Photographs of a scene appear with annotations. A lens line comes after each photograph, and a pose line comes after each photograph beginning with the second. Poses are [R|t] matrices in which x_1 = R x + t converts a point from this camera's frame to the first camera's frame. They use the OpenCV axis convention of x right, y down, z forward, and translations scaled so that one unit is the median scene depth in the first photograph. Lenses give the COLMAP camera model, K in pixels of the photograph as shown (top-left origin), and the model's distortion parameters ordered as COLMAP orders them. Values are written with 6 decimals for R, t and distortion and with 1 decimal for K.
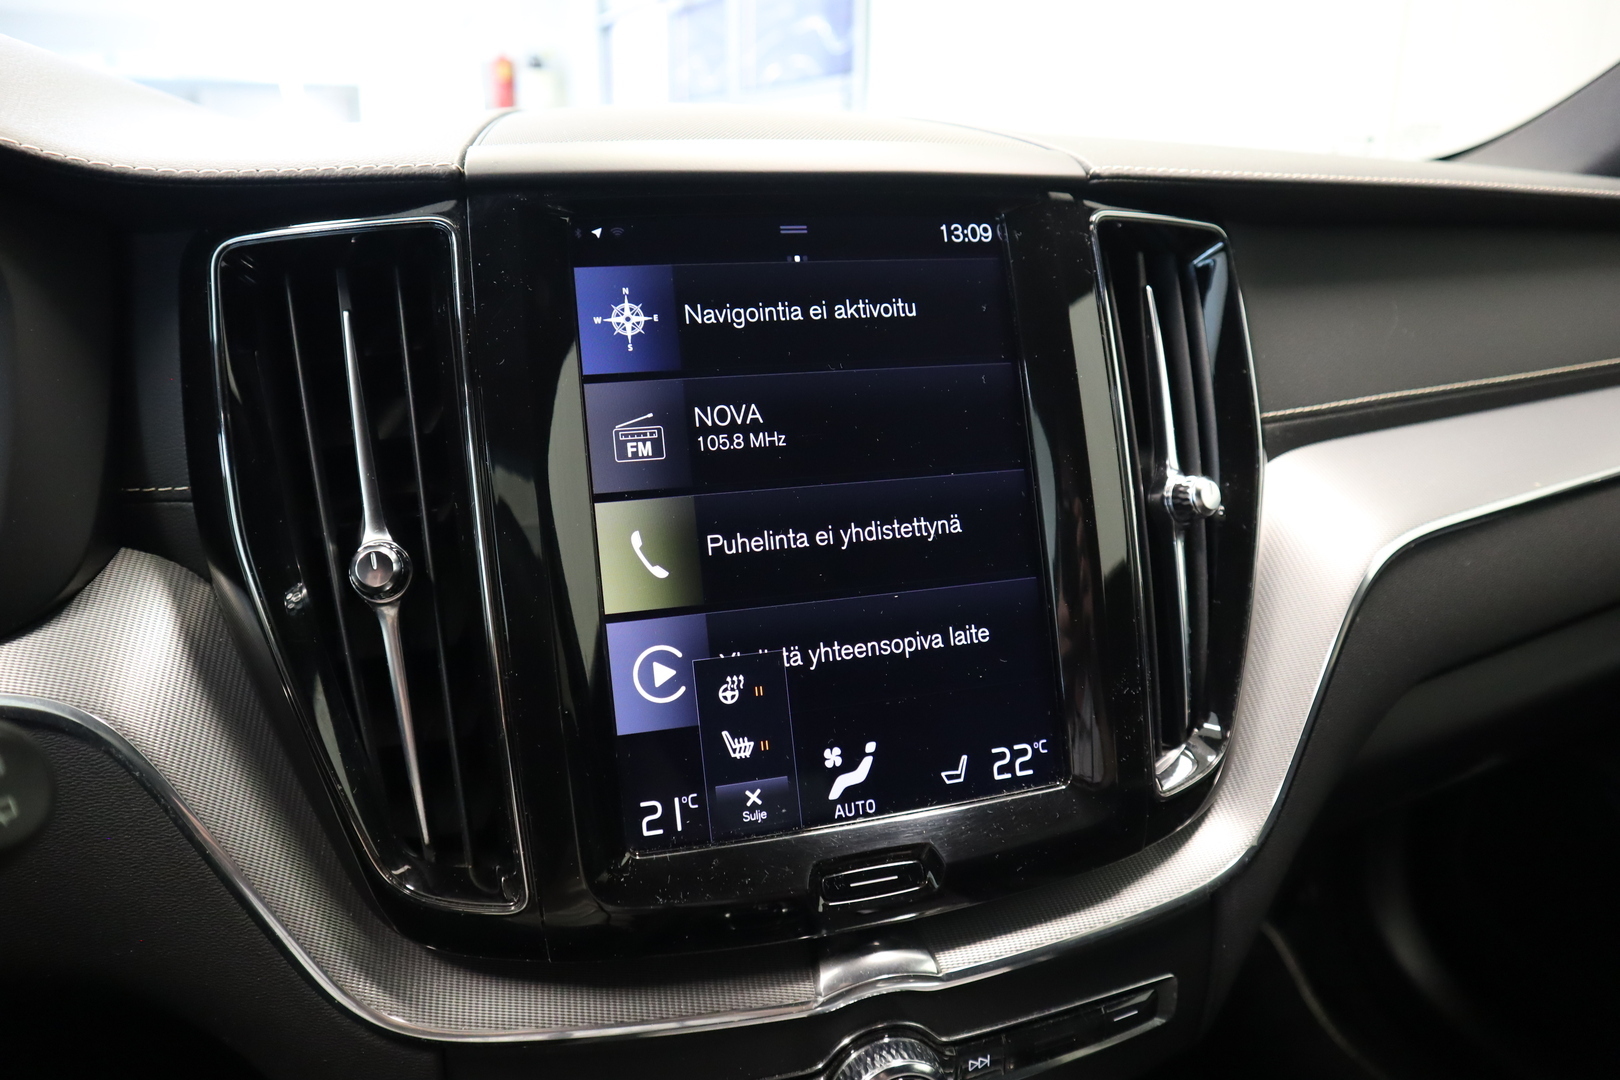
lens RADIAL K [[1122.8, 0, 805.1], [0, 1122.8, 538.1], [0, 0, 1]] dist [-0.144487, 0.116774]
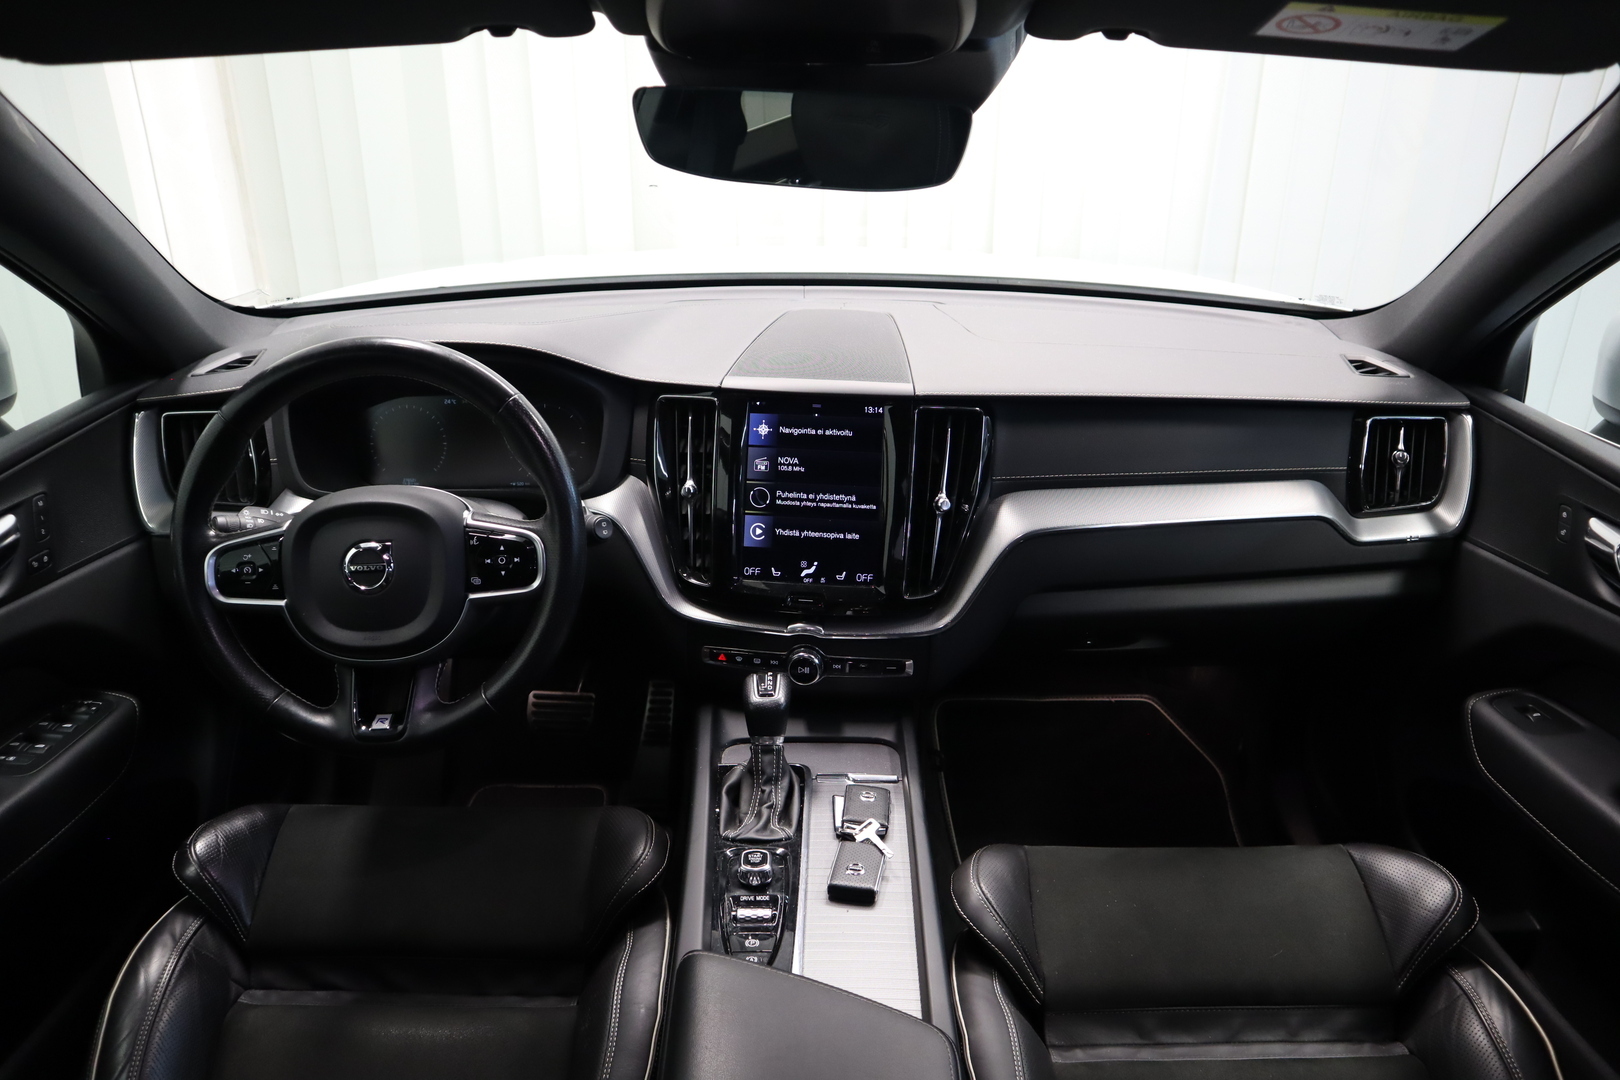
lens RADIAL K [[1122.4, 0, 810.0], [0, 1122.4, 540.0], [0, 0, 1]] dist [-0.141304, 0.110759]
pose [[0.914542, 0.169487, -0.367269, 1.288232], [-0.127776, 0.982539, 0.135244, -0.341816], [0.383778, -0.076758, 0.920230, -2.141109]]
